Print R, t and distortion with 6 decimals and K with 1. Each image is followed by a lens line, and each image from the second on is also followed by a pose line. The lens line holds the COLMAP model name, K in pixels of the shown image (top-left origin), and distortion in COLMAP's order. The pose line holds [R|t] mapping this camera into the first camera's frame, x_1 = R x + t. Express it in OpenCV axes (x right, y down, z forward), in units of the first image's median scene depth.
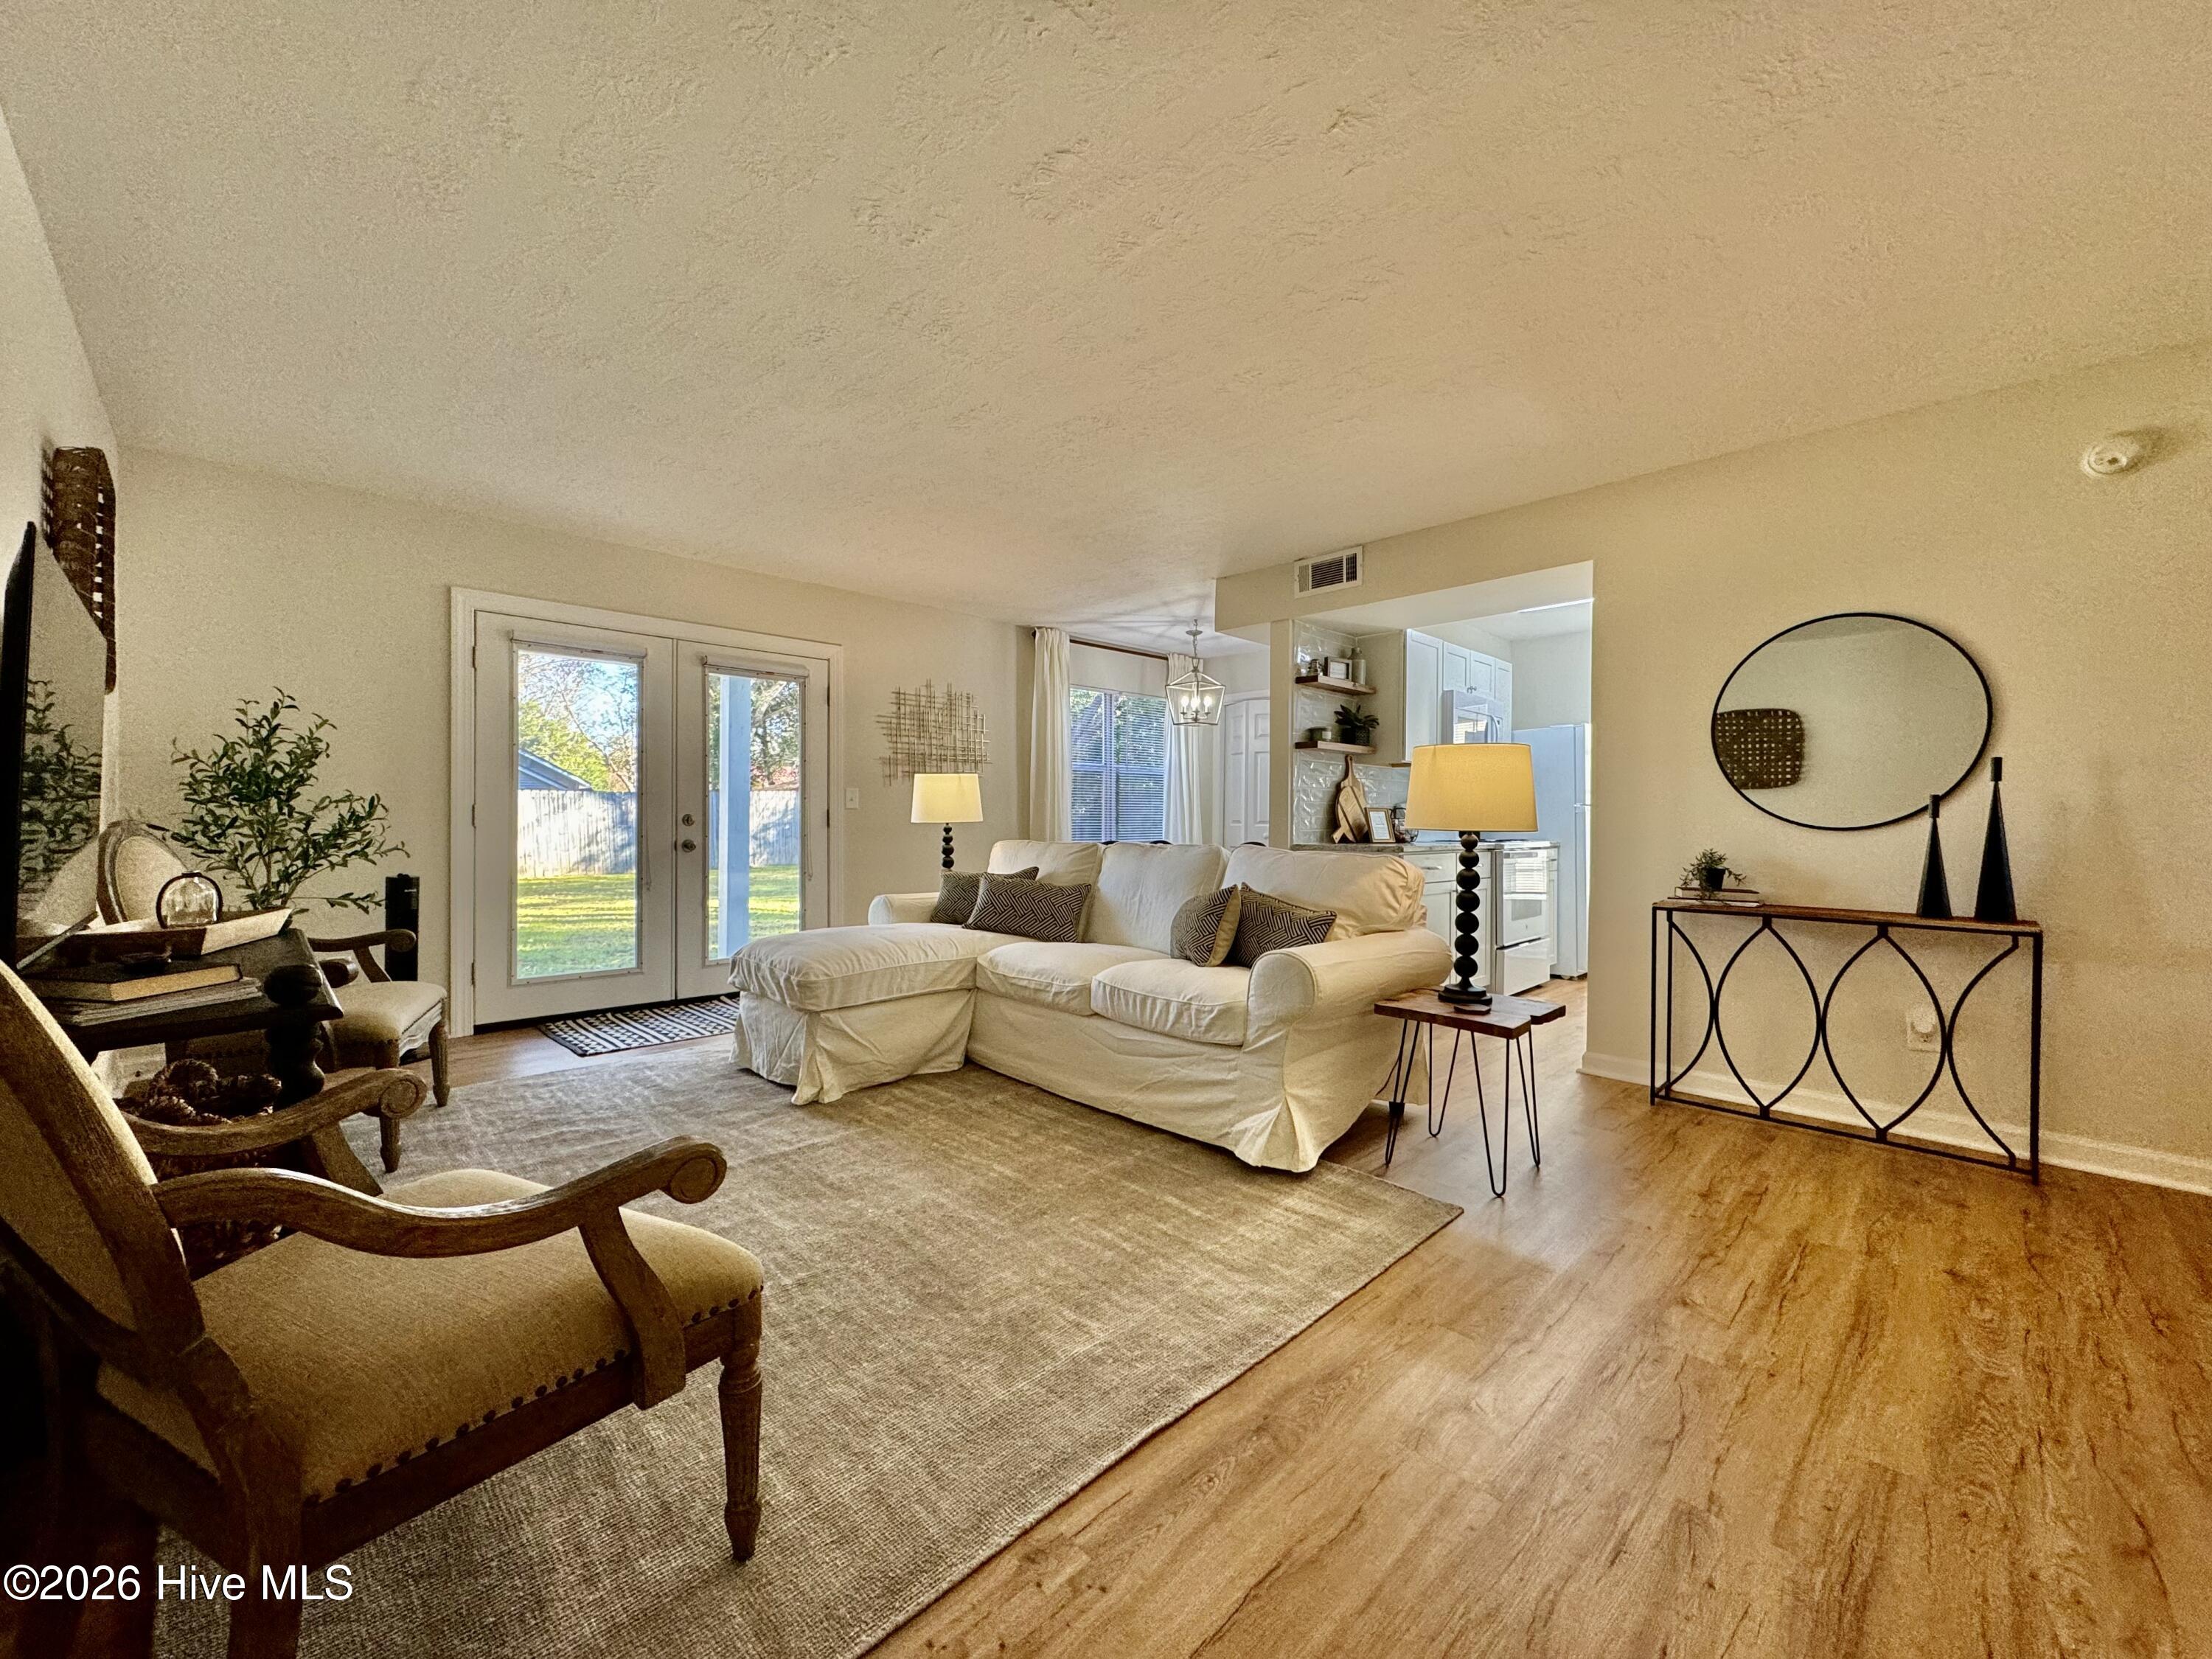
lens RADIAL K [[872.9, 0, 1105.5], [0, 872.9, 826.0], [0, 0, 1]] dist [-0.001178, -0.000010]
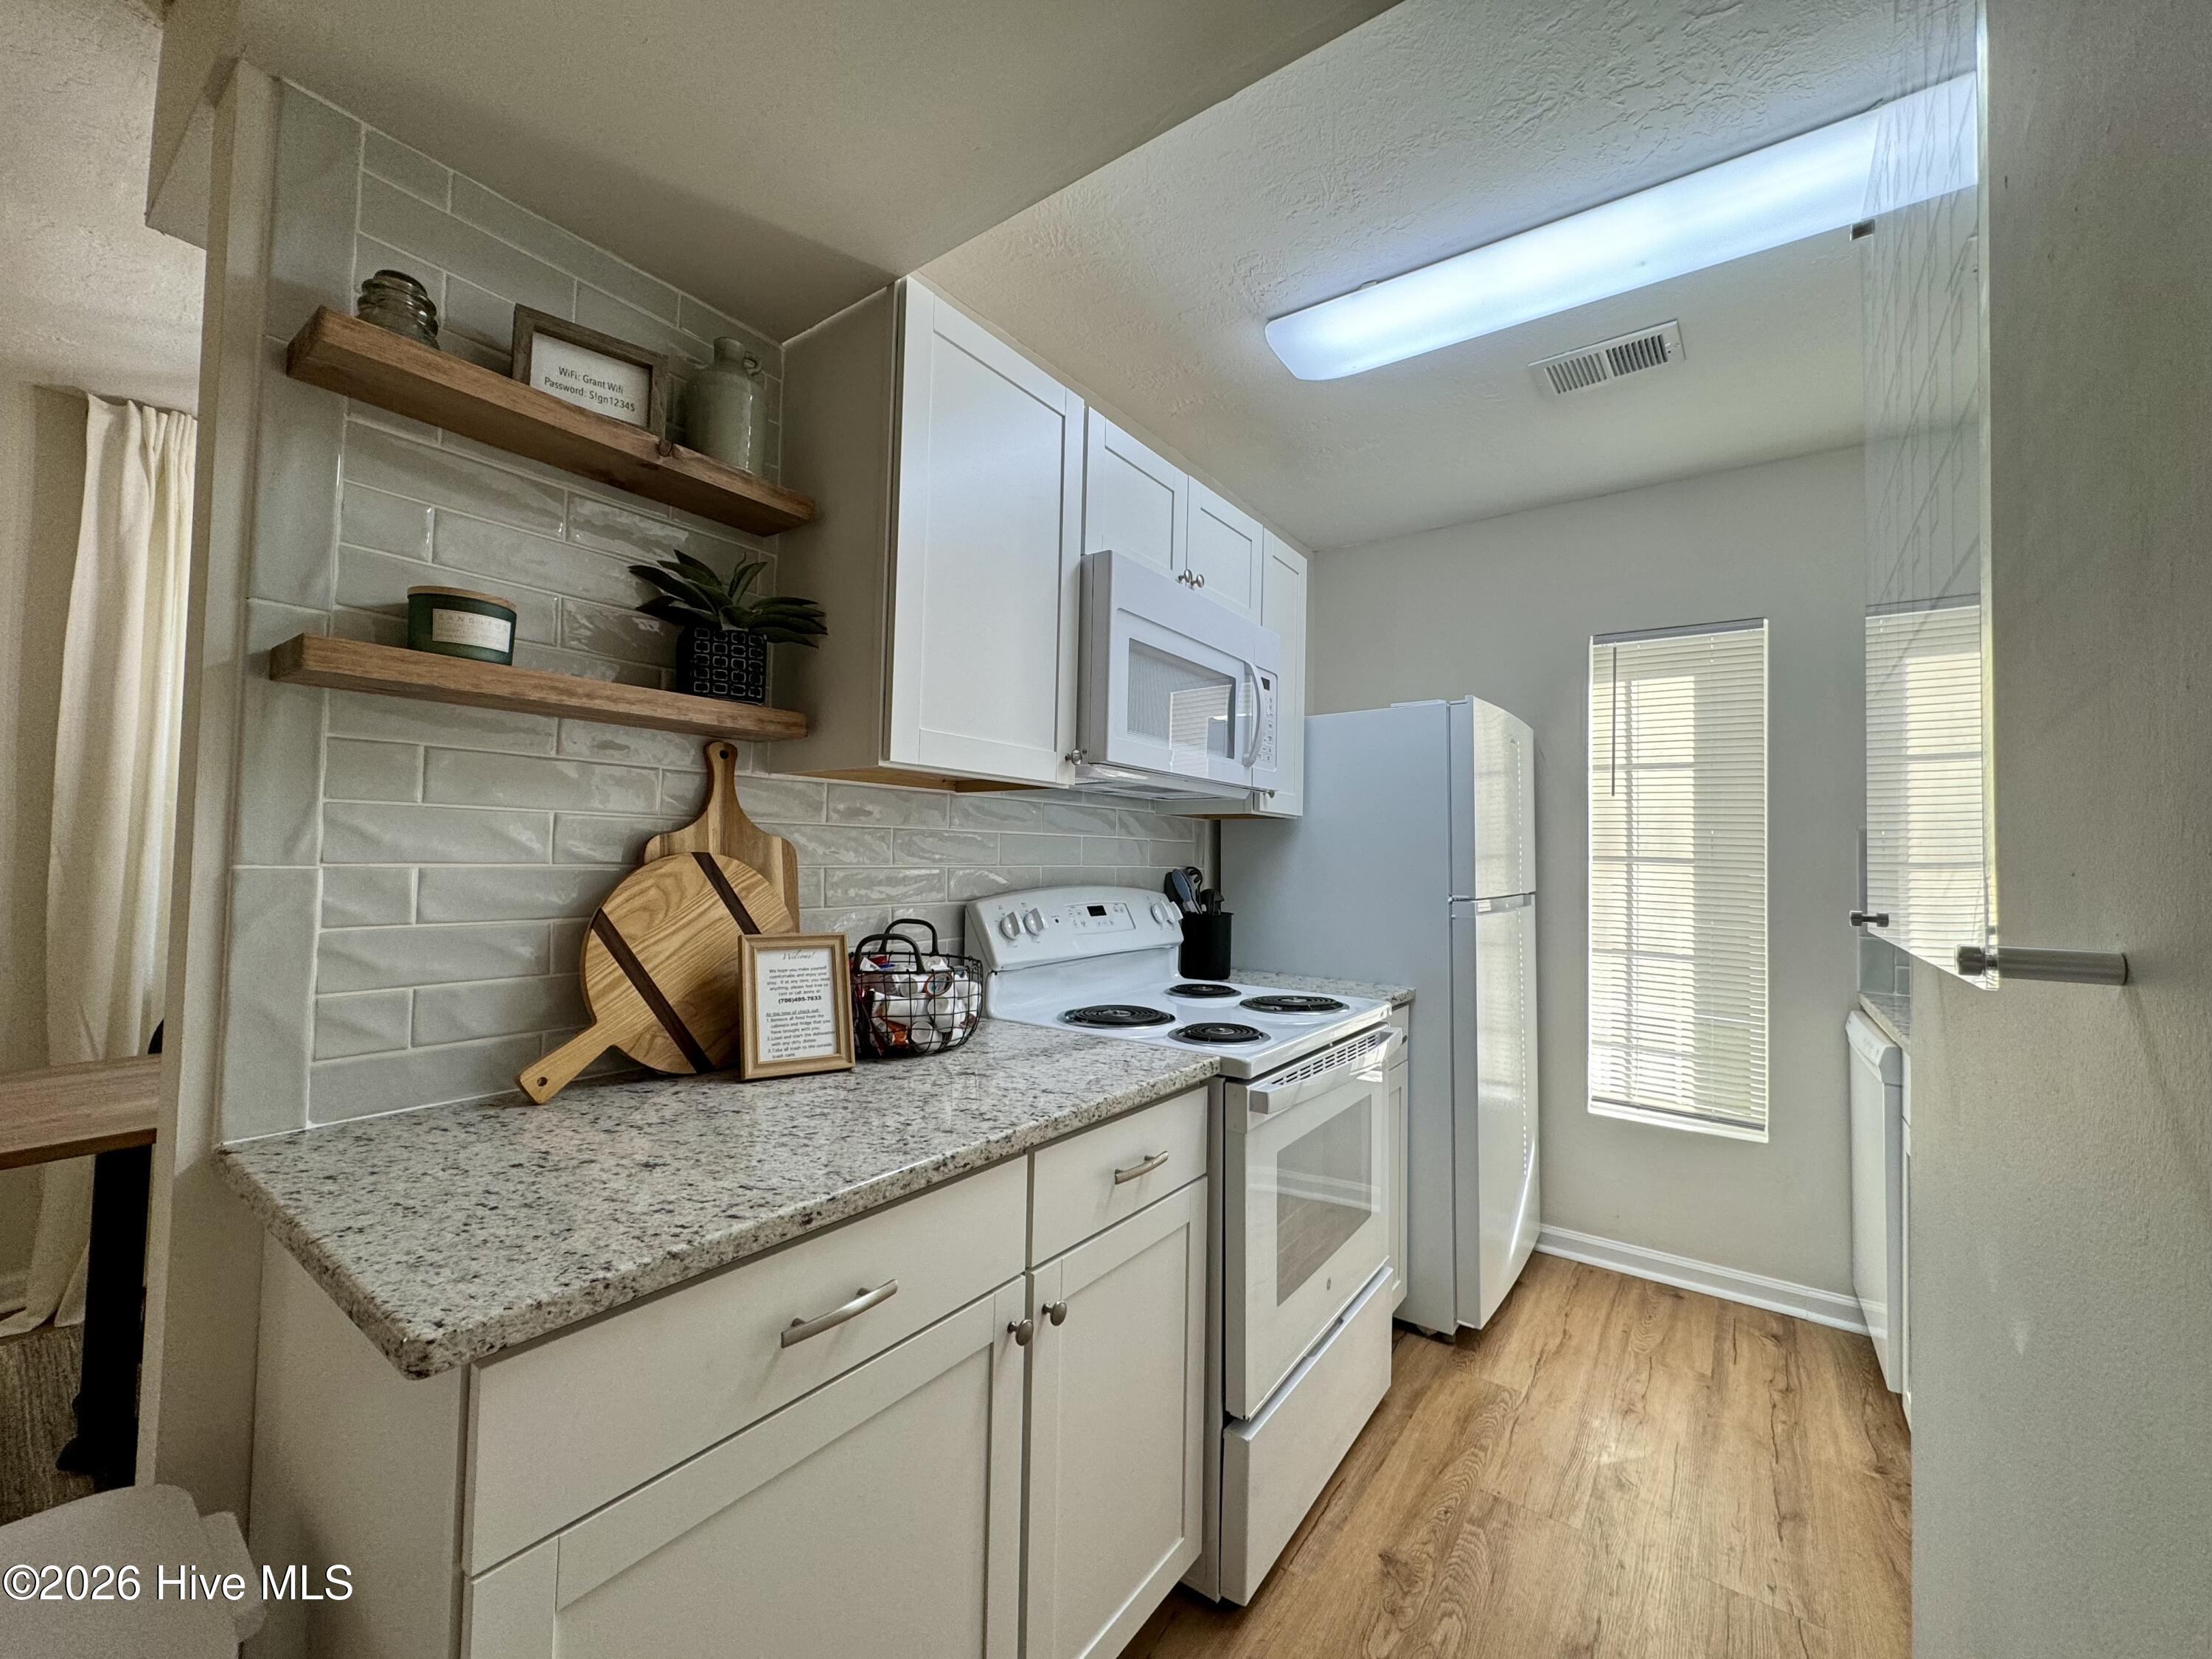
lens RADIAL K [[872.9, 0, 1105.9], [0, 872.9, 822.8], [0, 0, 1]] dist [-0.001178, -0.000010]
pose [[0.984495, 0.022819, 0.173921, 0.361088], [-0.014971, 0.998815, -0.046306, -0.044132], [-0.174771, 0.042984, 0.983670, 0.722387]]
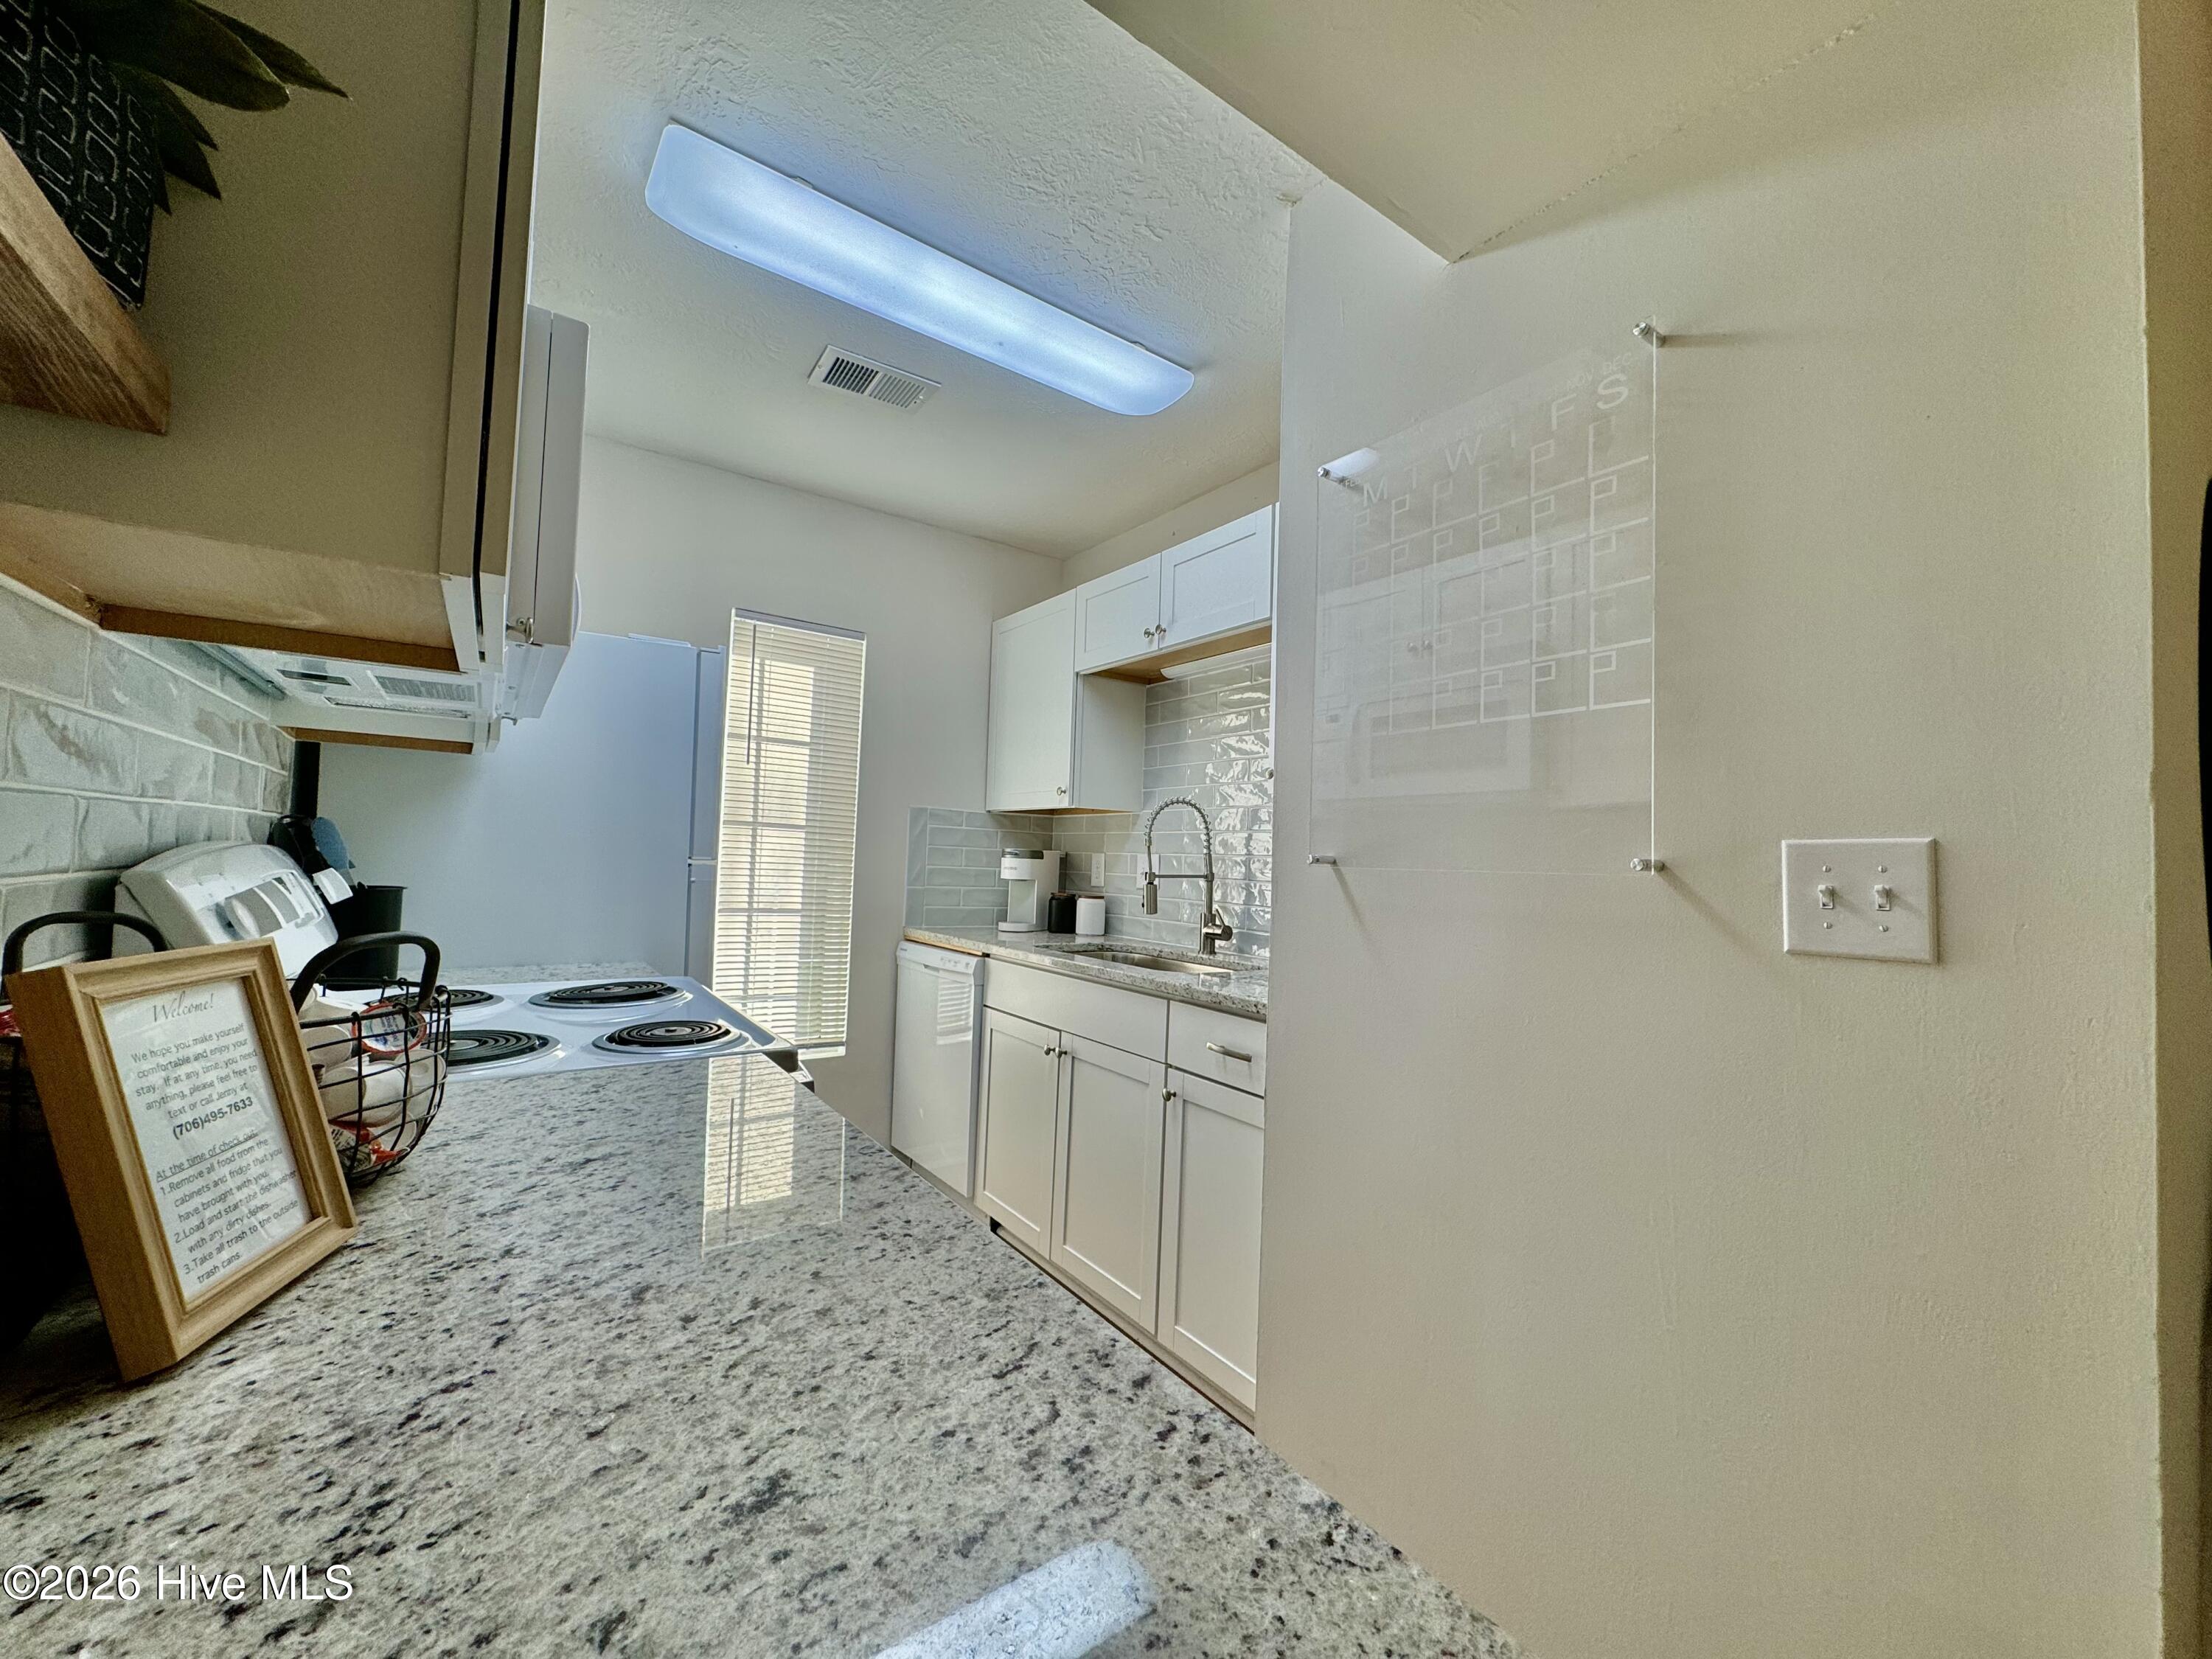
lens RADIAL K [[872.9, 0, 1104.5], [0, 872.9, 830.3], [0, 0, 1]] dist [-0.001178, -0.000010]
pose [[0.156024, 0.034956, 0.987135, 0.211530], [-0.026184, 0.999169, -0.031243, -0.033555], [-0.987406, -0.020973, 0.156809, 0.905335]]
